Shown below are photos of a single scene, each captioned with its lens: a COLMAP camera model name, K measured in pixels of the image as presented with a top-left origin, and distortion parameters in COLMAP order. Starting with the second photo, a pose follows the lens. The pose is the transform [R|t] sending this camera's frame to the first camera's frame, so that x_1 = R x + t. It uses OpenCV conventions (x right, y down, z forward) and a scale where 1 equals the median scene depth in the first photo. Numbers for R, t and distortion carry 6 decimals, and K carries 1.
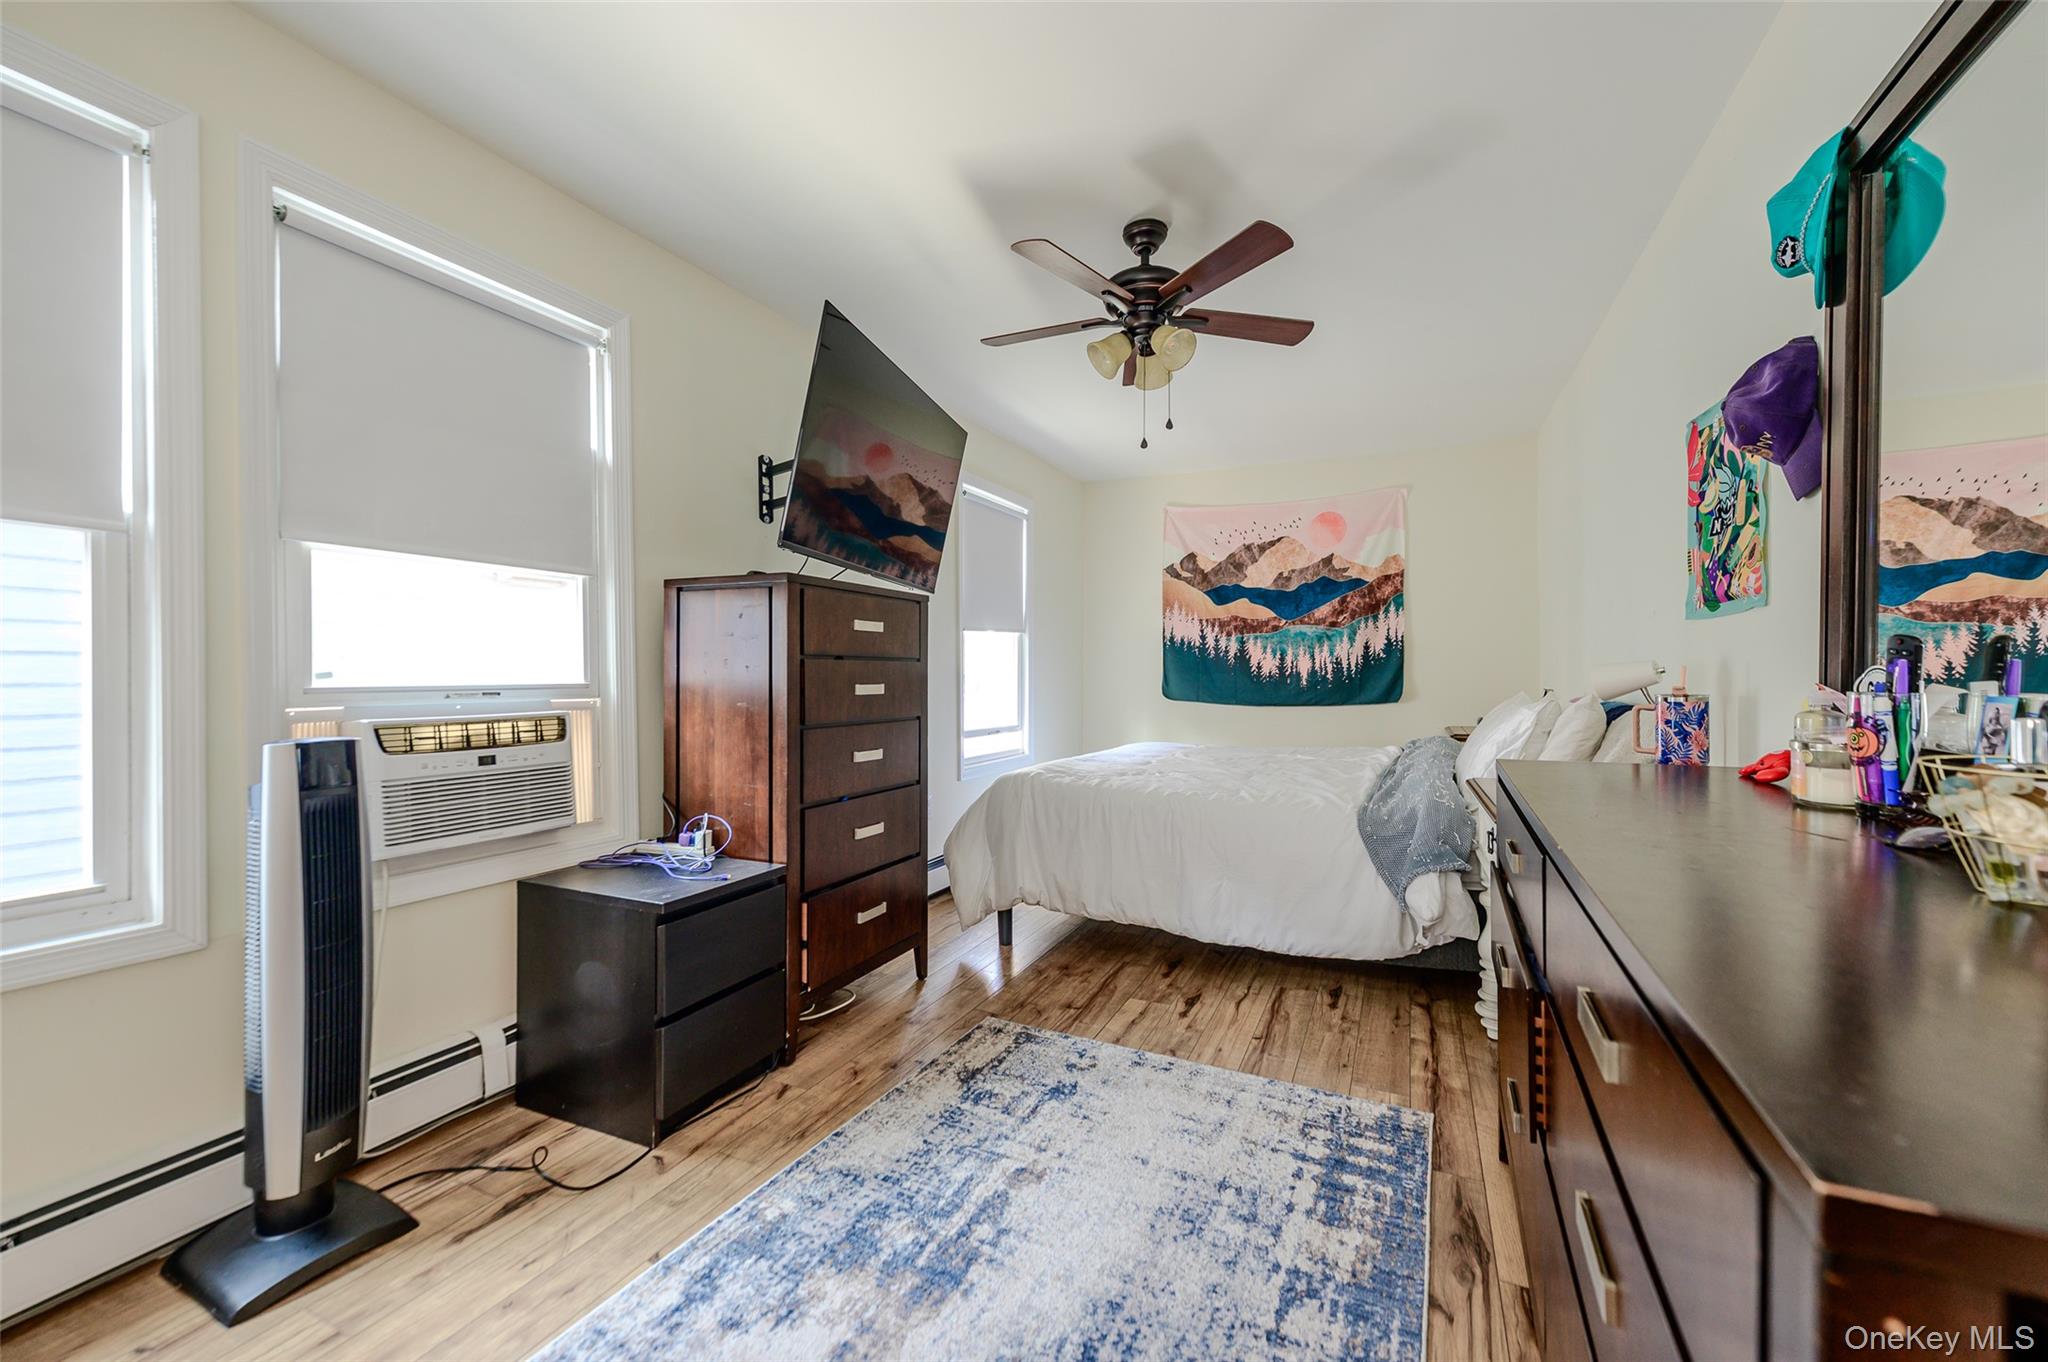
lens RADIAL K [[808.4, 0, 1032.2], [0, 808.4, 677.6], [0, 0, 1]] dist [-0.000542, -0.000100]
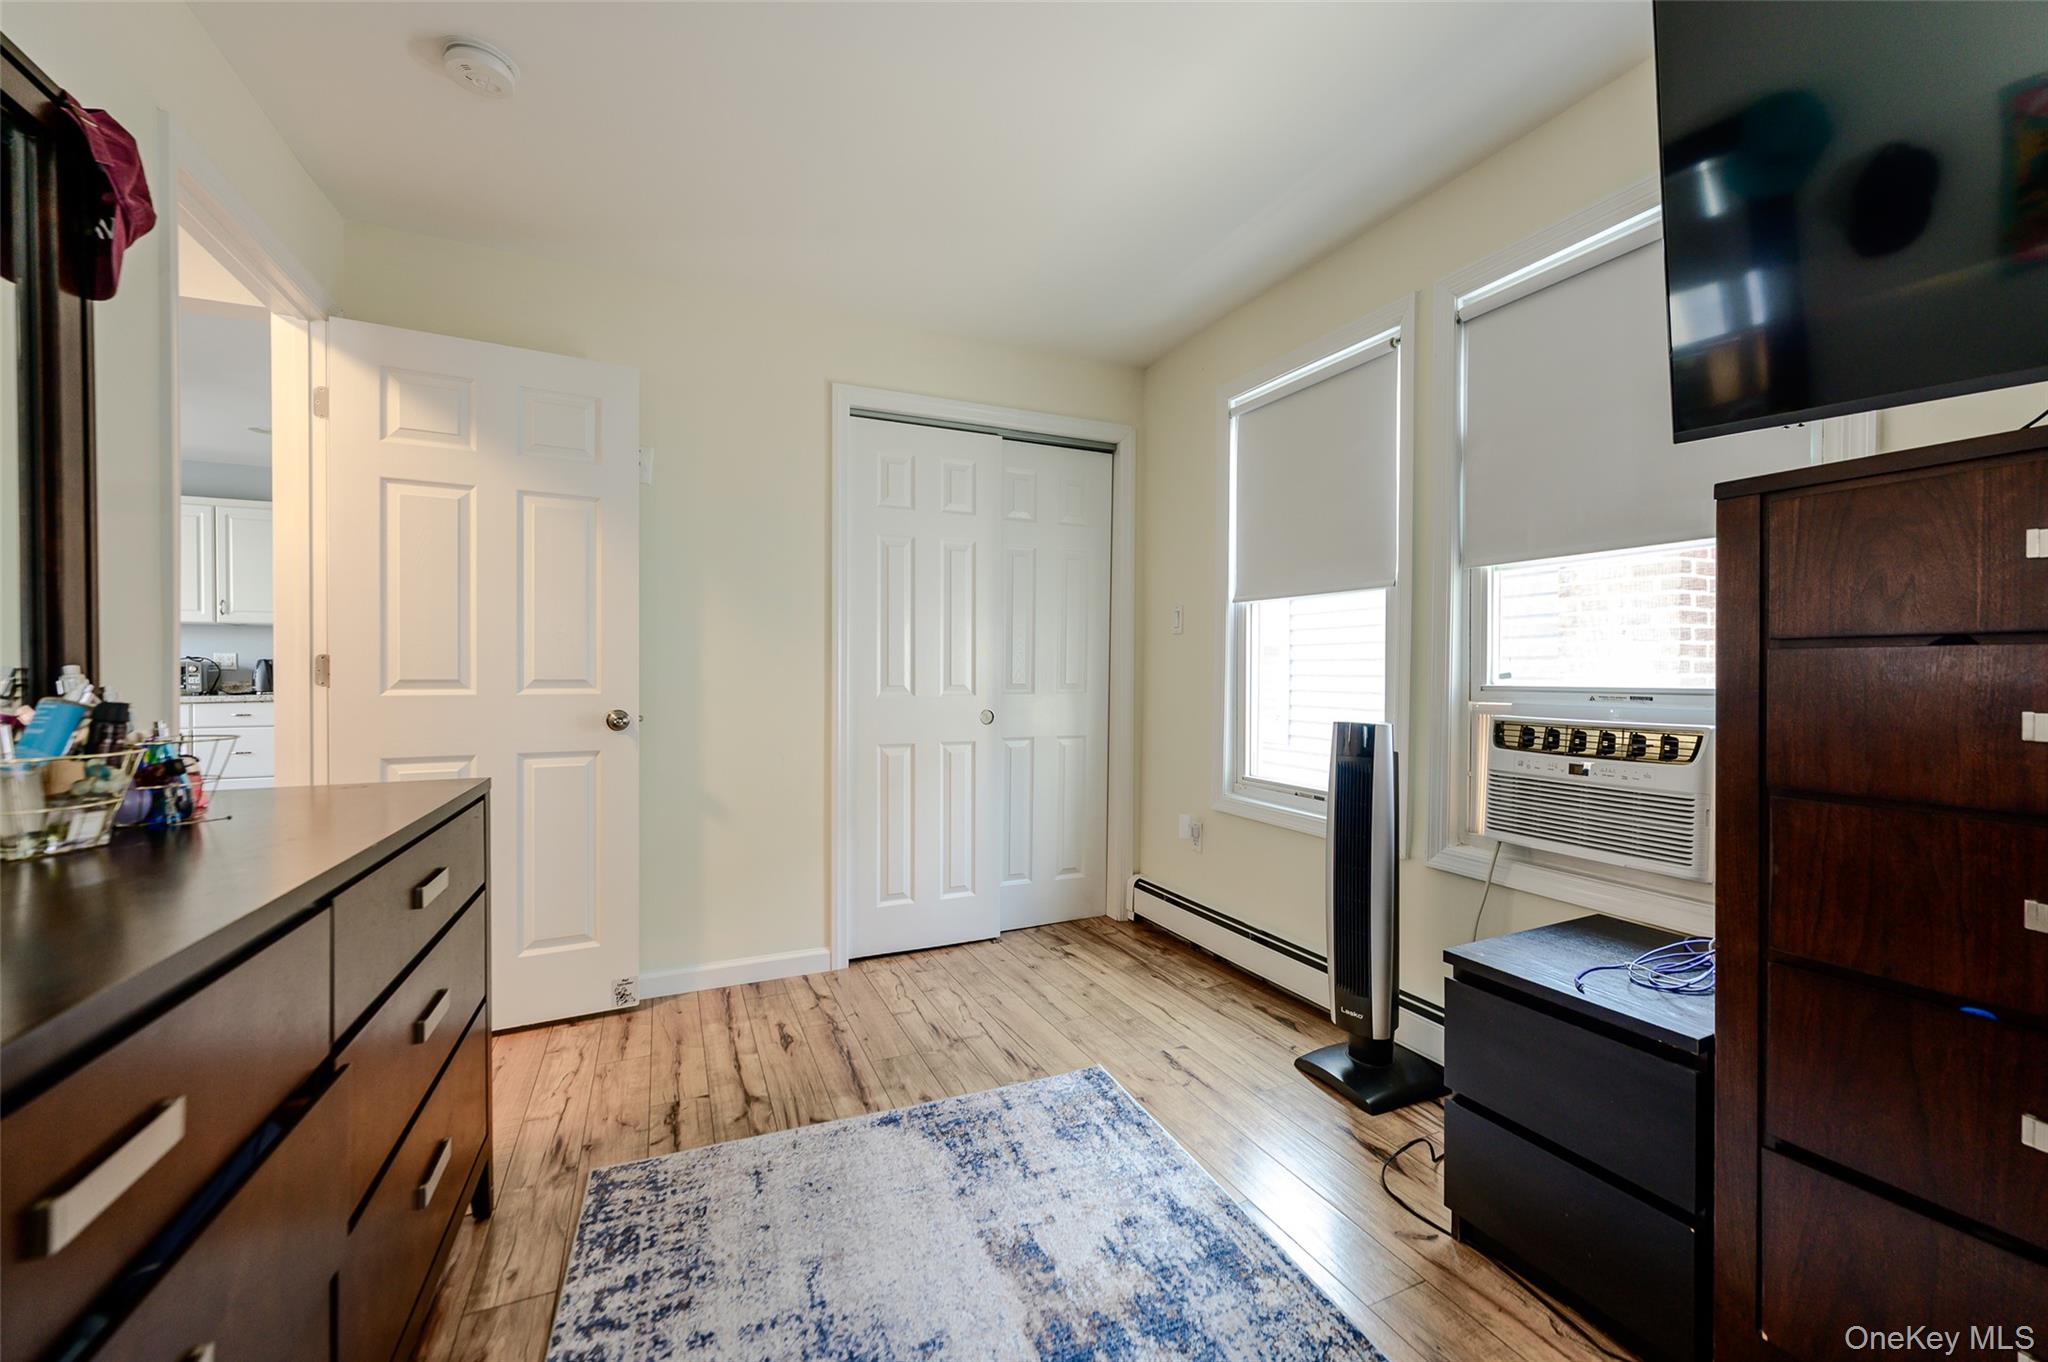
lens RADIAL K [[808.4, 0, 1032.2], [0, 808.4, 677.6], [0, 0, 1]] dist [-0.000542, -0.000100]
pose [[-0.642525, 0.006612, -0.766236, 0.470901], [-0.006042, 0.999888, 0.013695, -0.011978], [0.766241, 0.013429, -0.642413, 1.233963]]
